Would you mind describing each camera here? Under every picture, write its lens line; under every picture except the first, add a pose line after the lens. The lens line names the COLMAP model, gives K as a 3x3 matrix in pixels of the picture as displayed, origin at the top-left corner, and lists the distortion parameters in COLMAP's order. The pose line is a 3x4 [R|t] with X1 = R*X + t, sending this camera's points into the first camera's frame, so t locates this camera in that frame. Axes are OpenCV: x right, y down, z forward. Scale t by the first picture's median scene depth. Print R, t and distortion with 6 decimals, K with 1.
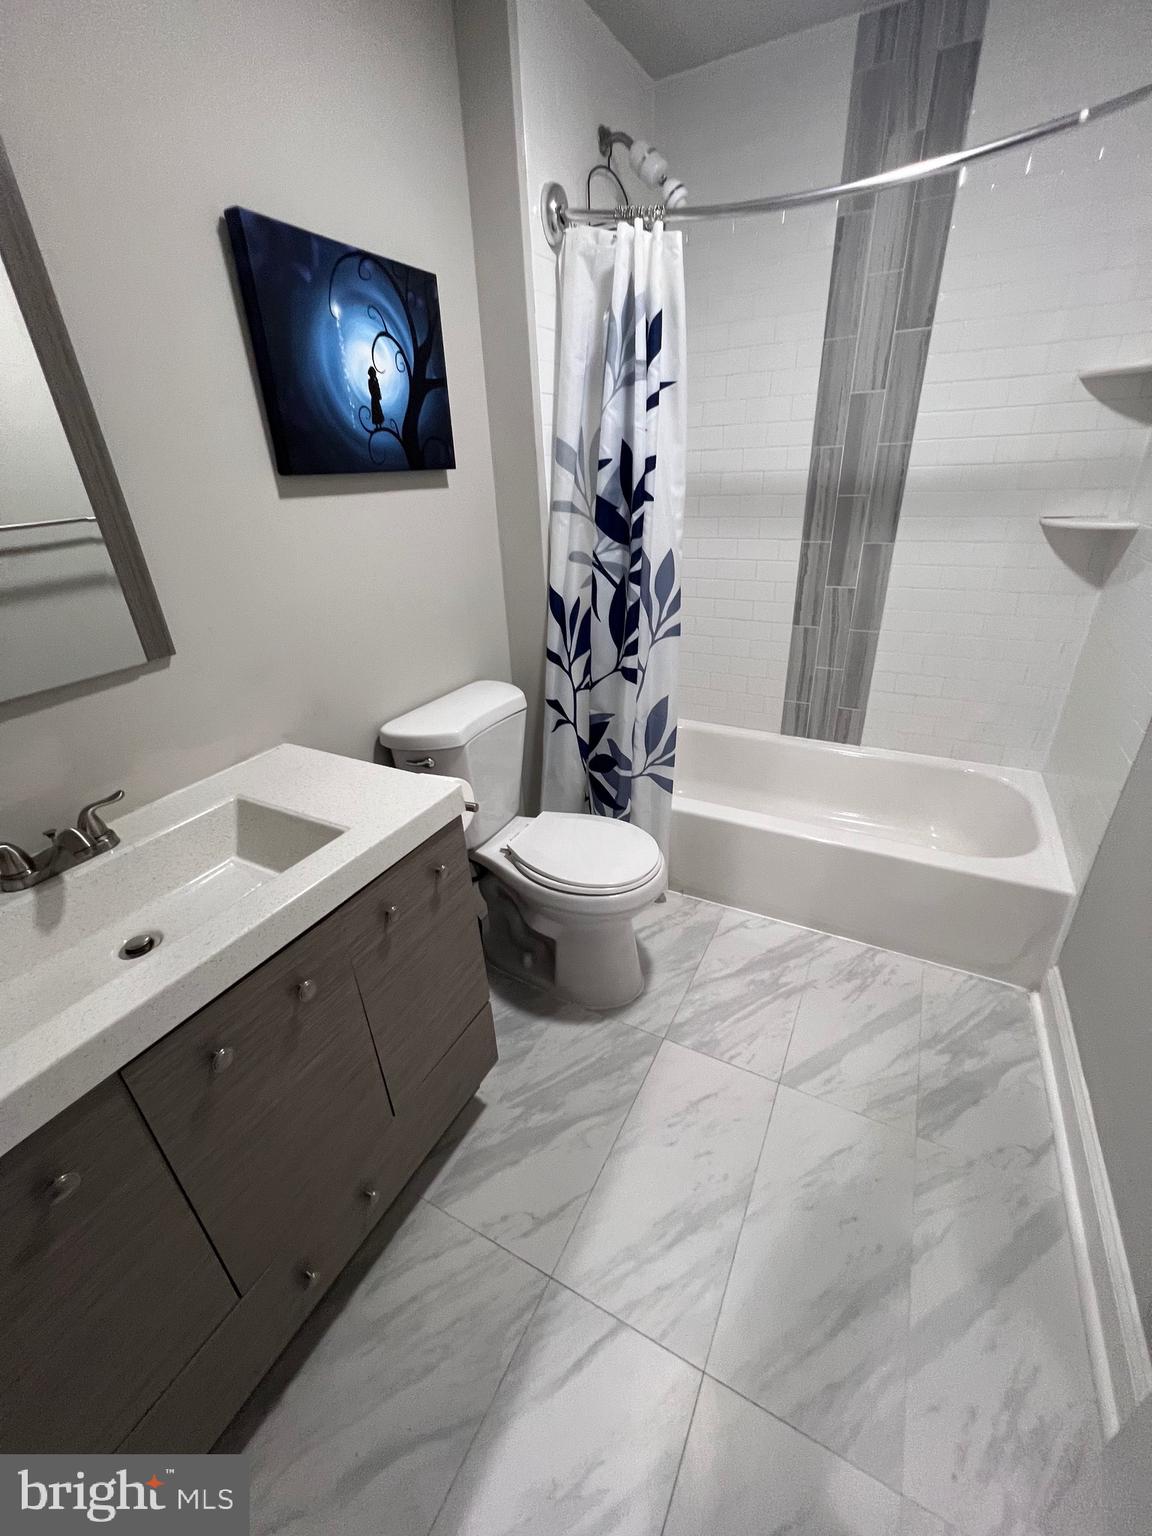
lens RADIAL K [[618.9, 0, 576.9], [0, 618.9, 765.5], [0, 0, 1]] dist [-0.001736, -0.000052]
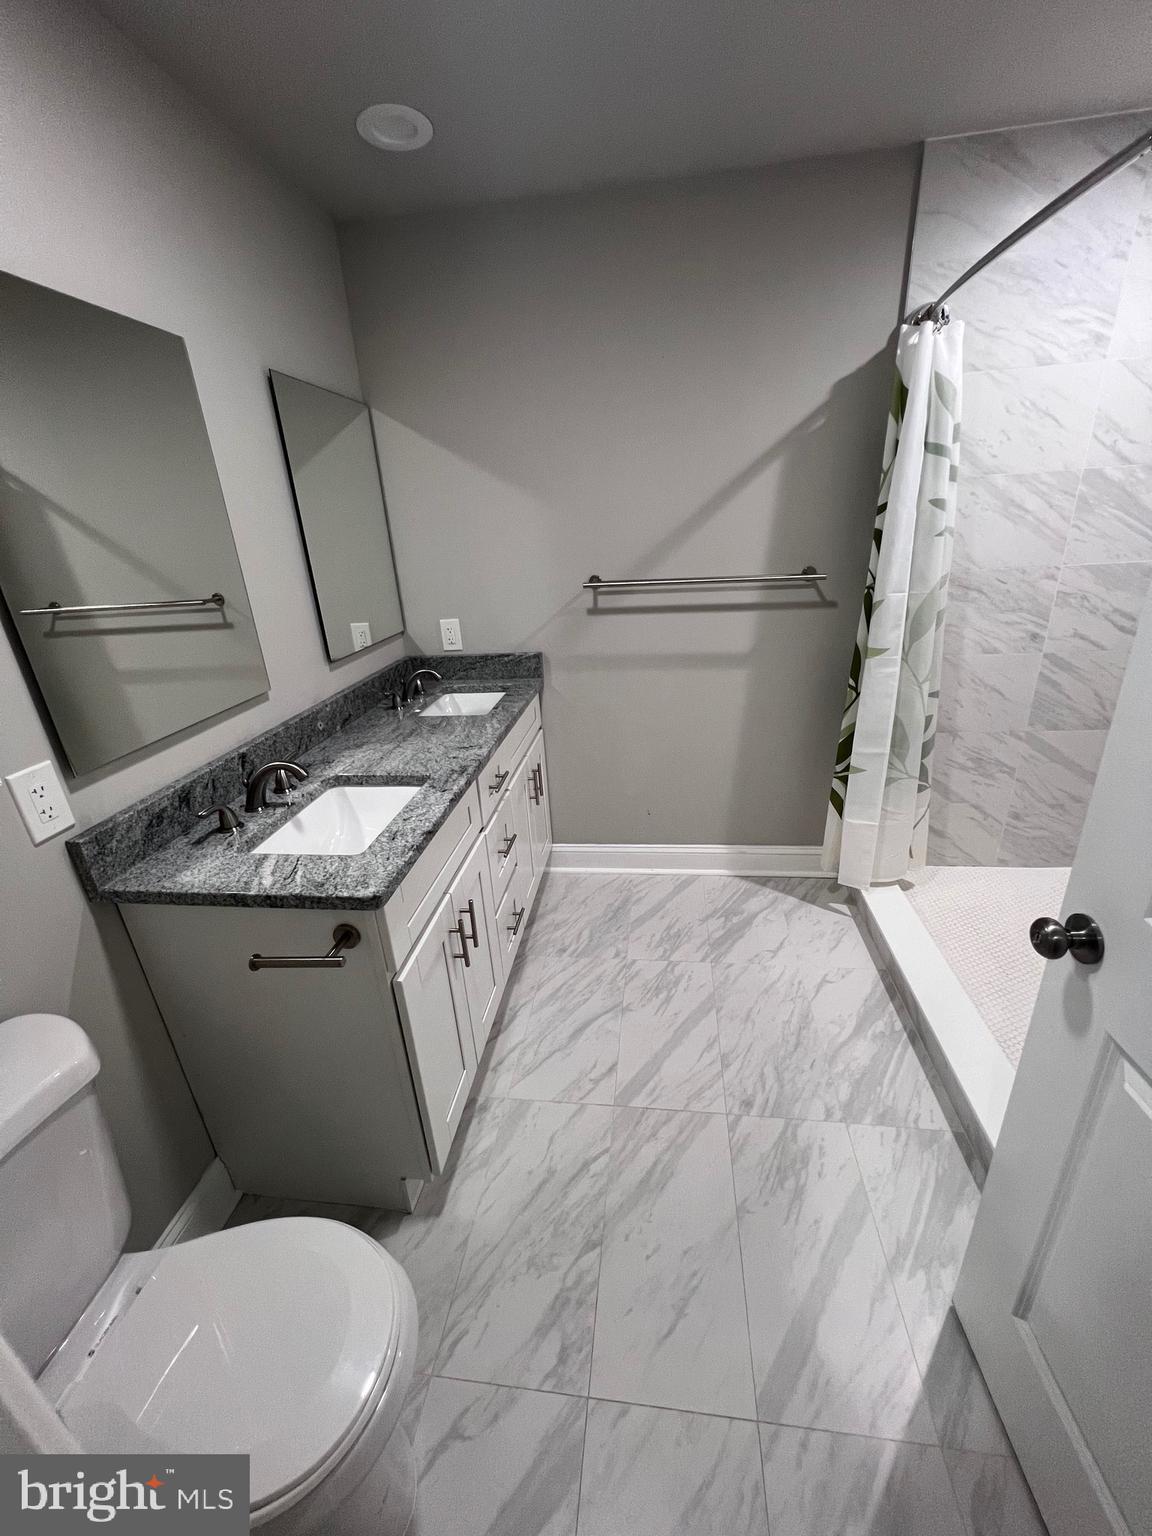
lens RADIAL K [[618.9, 0, 576.9], [0, 618.9, 766.8], [0, 0, 1]] dist [-0.001736, -0.000052]
pose [[-0.932548, 0.227662, -0.280221, 0.920341], [-0.053800, 0.679849, 0.731376, -0.830367], [0.357014, 0.697119, -0.621744, 1.481996]]
